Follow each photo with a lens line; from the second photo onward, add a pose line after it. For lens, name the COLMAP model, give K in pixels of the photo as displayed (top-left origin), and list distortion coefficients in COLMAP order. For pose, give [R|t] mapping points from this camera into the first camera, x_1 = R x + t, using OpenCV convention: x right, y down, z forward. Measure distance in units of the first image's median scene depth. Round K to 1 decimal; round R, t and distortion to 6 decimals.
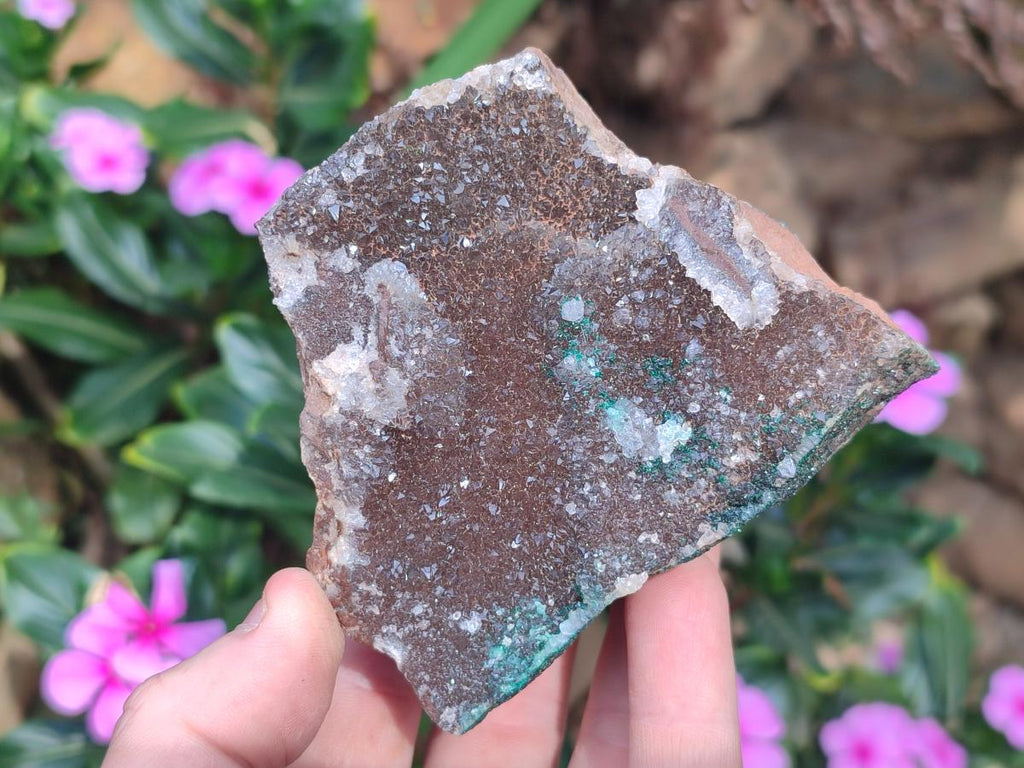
lens RADIAL K [[1536.3, 0, 504.8], [0, 1536.3, 386.8], [0, 0, 1]] dist [0.384676, -2.885009]
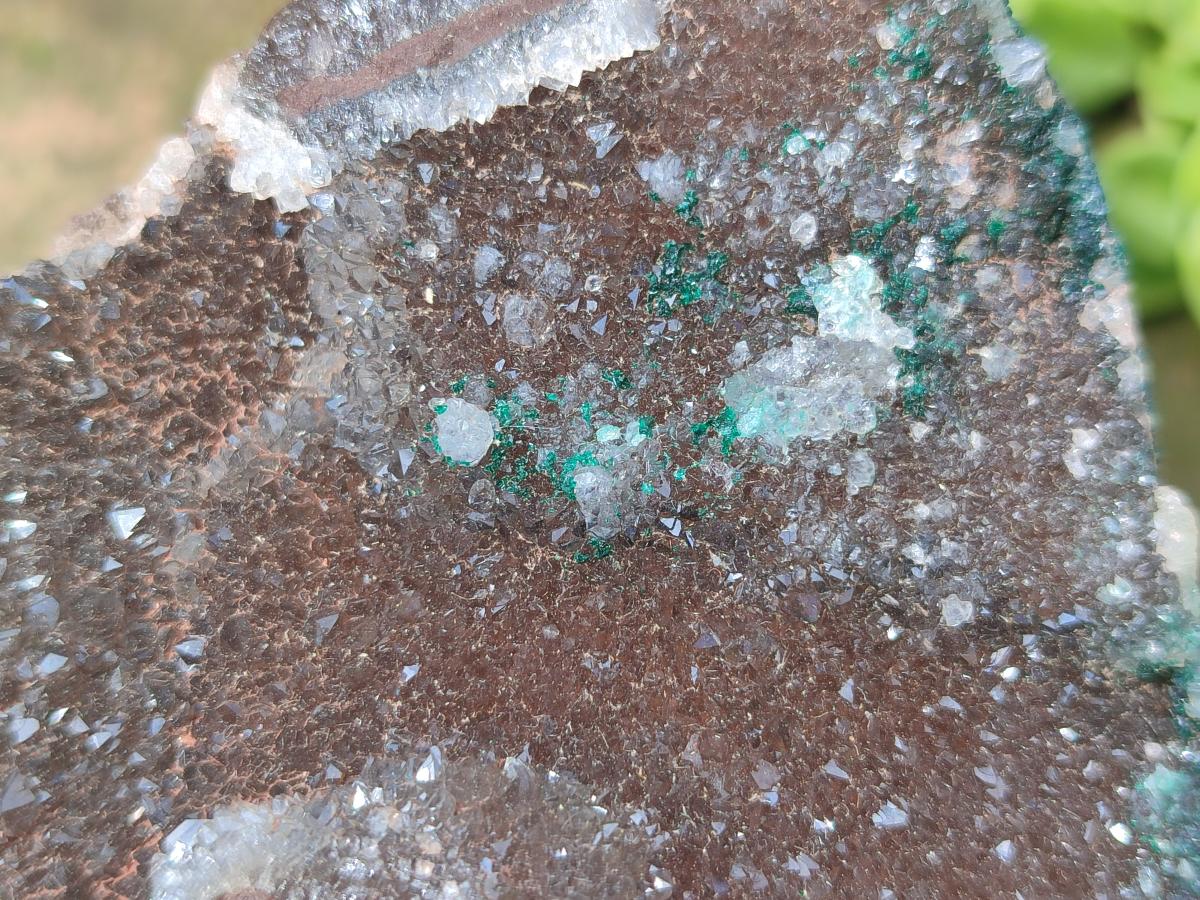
lens RADIAL K [[1800.4, 0, 591.6], [0, 1800.4, 453.3], [0, 0, 1]] dist [0.384676, -2.885009]
pose [[0.322011, -0.915670, 0.240537, -0.057818], [0.943732, 0.330681, -0.004561, -0.016316], [-0.075365, 0.228471, 0.970629, 0.566424]]
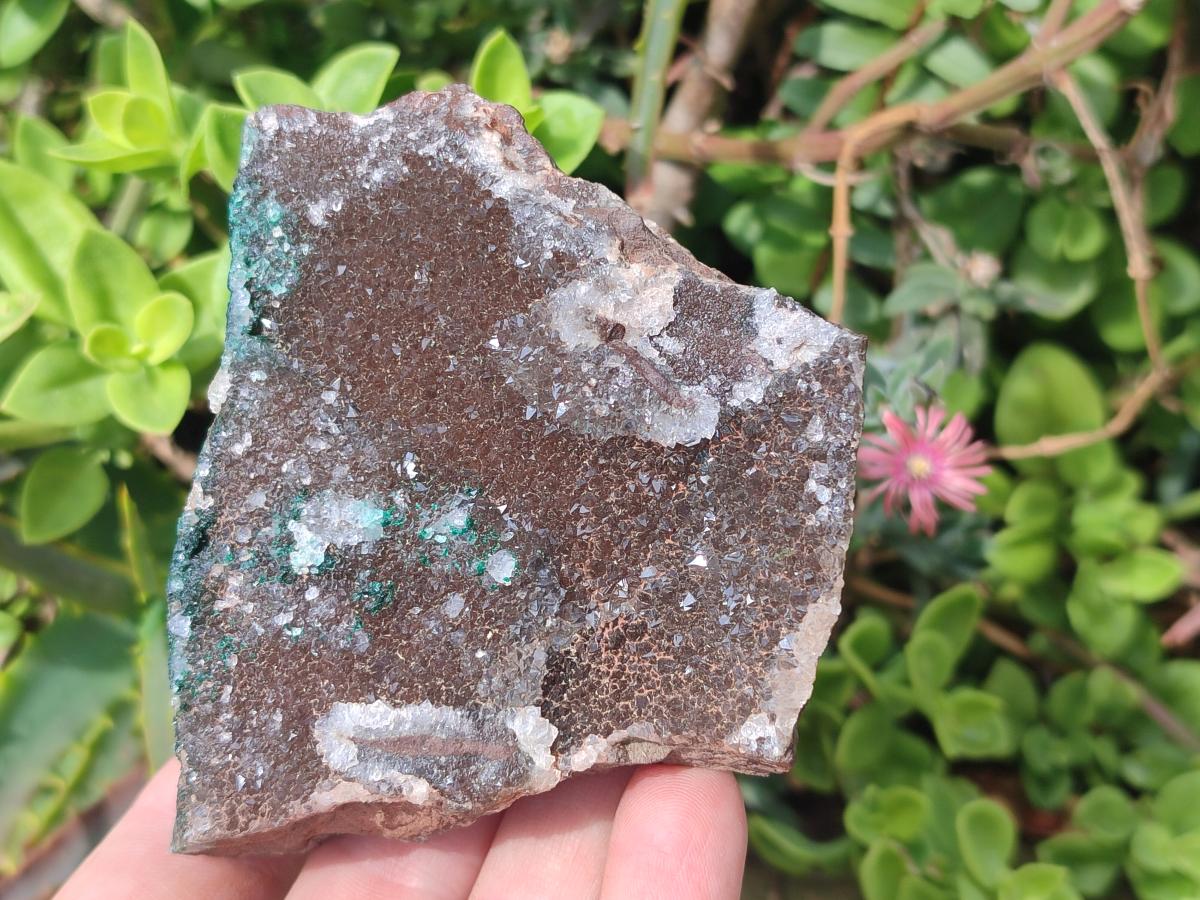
lens RADIAL K [[1800.4, 0, 591.6], [0, 1800.4, 453.3], [0, 0, 1]] dist [0.384676, -2.885009]
pose [[-0.663894, 0.740412, 0.105041, -0.125572], [-0.716816, -0.670085, 0.192774, -0.221566], [0.213118, 0.052686, 0.975605, 0.109003]]
